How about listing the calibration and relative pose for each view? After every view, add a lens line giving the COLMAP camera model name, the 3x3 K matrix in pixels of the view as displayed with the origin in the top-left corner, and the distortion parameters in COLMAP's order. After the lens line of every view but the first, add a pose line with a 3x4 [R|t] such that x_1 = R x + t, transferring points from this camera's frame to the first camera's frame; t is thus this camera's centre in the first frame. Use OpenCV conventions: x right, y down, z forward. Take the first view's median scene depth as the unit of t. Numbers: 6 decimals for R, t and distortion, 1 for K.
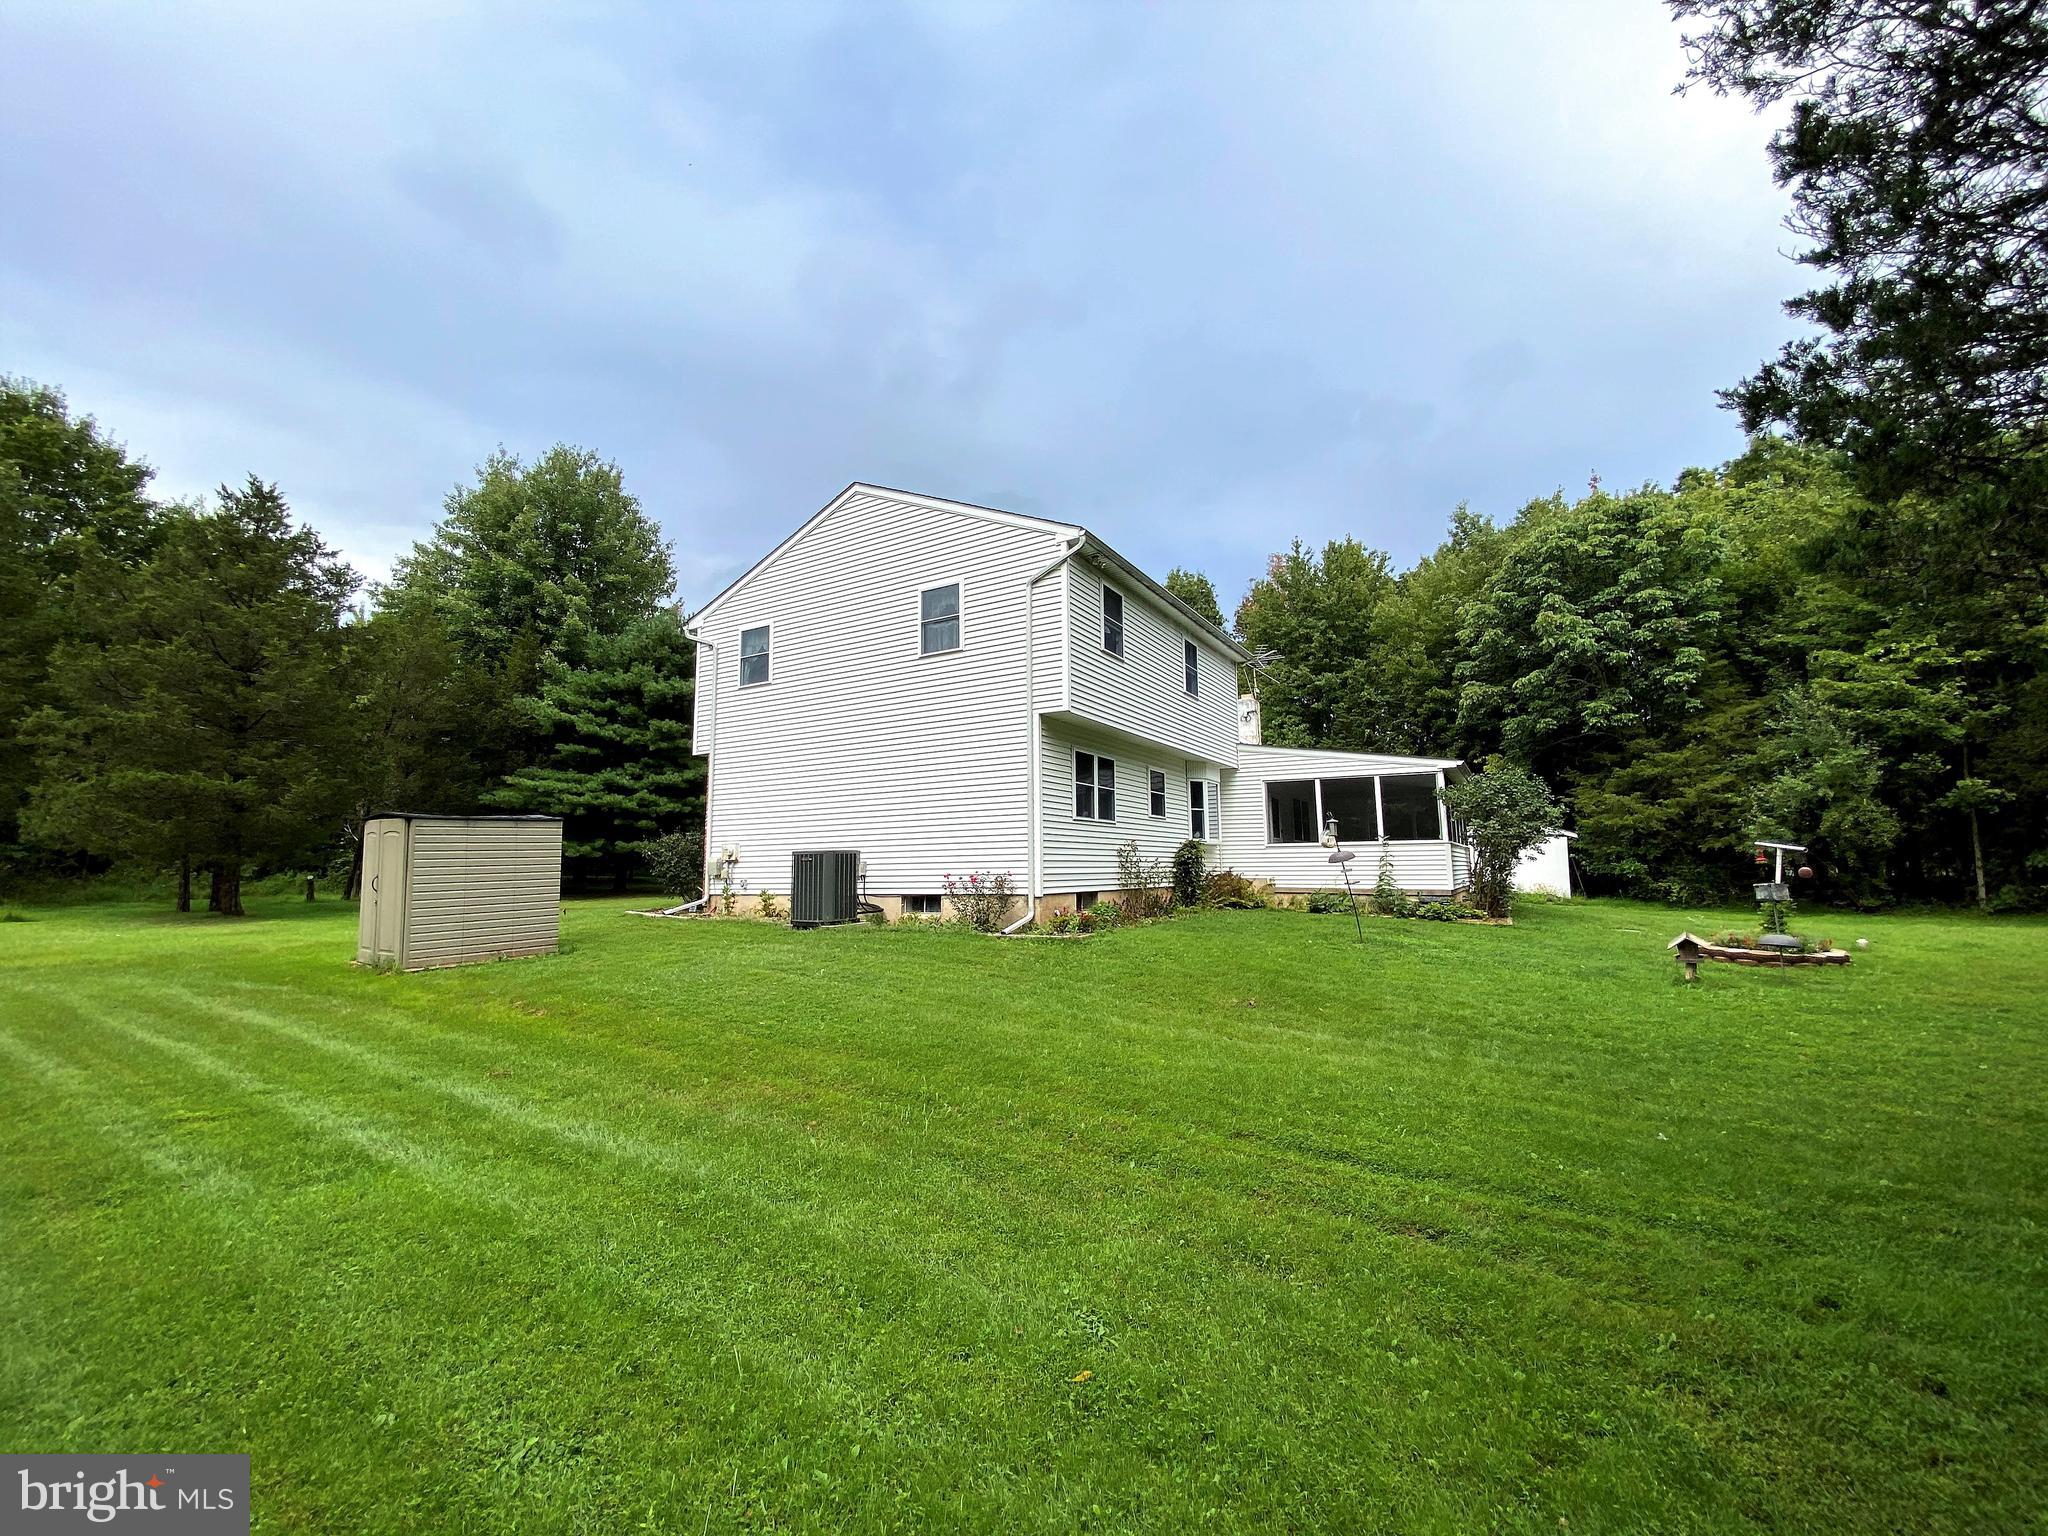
lens RADIAL K [[837.9, 0, 1008.4], [0, 837.9, 766.8], [0, 0, 1]] dist [0.024250, -0.019255]
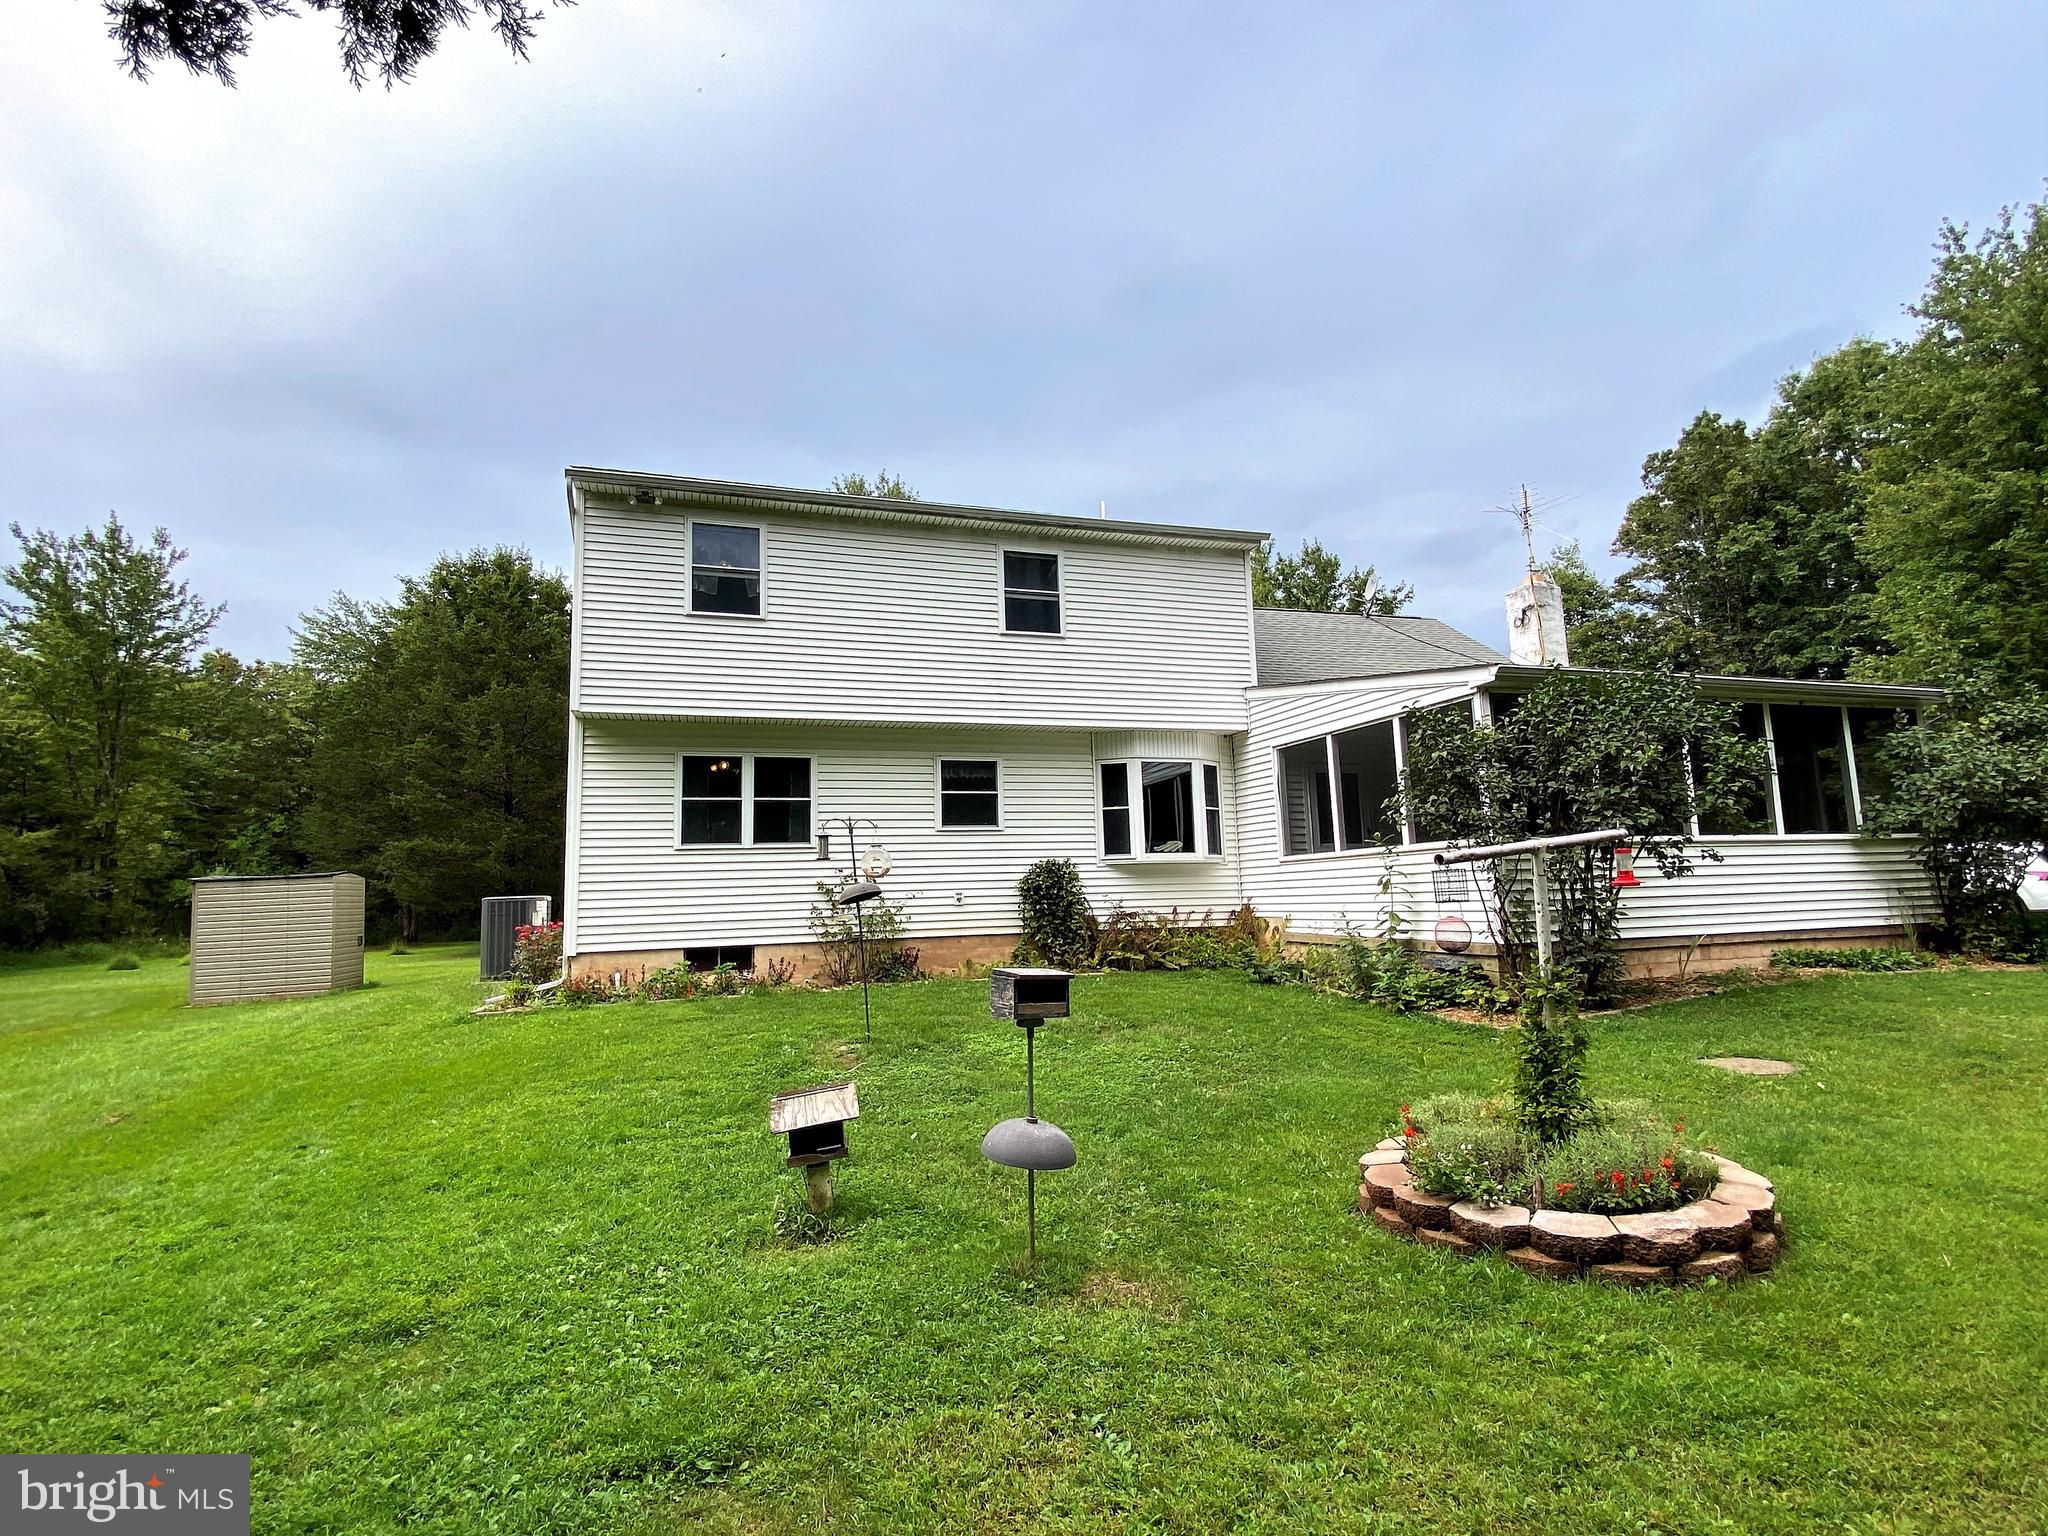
lens RADIAL K [[1046.1, 0, 1161.3], [0, 1046.1, 760.3], [0, 0, 1]] dist [0.017639, -0.024112]
pose [[0.754654, -0.100980, -0.648306, 0.799785], [0.102589, 0.994093, -0.035422, 0.049035], [0.648053, -0.039777, 0.760555, 0.454758]]
